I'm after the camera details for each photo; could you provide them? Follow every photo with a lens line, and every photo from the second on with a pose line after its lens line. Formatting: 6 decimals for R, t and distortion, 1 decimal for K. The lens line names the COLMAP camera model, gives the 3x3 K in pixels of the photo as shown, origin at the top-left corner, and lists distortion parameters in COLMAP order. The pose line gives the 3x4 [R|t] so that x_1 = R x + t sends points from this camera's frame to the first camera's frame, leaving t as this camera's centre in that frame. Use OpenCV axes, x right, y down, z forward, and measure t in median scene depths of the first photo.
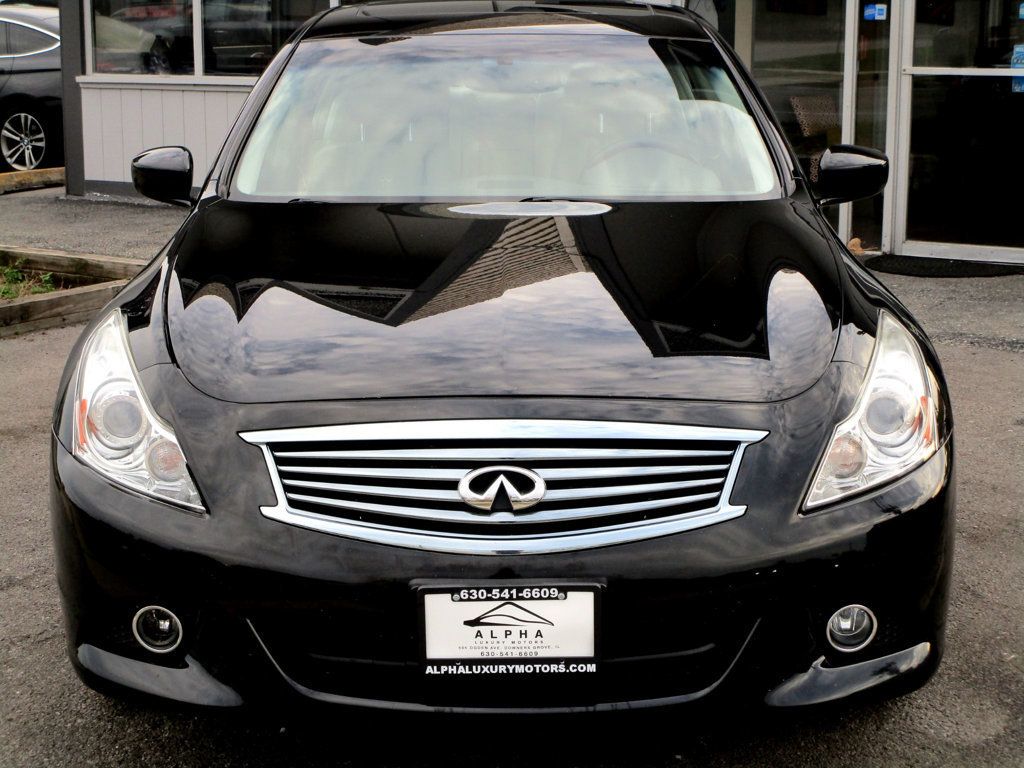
lens RADIAL K [[1742.9, 0, 512.0], [0, 1742.9, 384.0], [0, 0, 1]] dist [-0.025457, -0.036523]
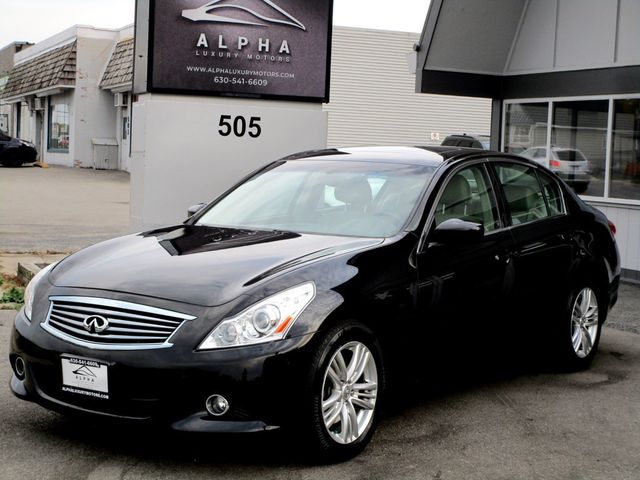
lens RADIAL K [[1089.3, 0, 320.0], [0, 1089.3, 240.0], [0, 0, 1]] dist [-0.025457, -0.036523]
pose [[0.825248, 0.070354, -0.560372, 1.177041], [-0.144386, 0.985520, -0.088902, 0.033022], [0.546003, 0.154276, 0.823456, -0.175074]]
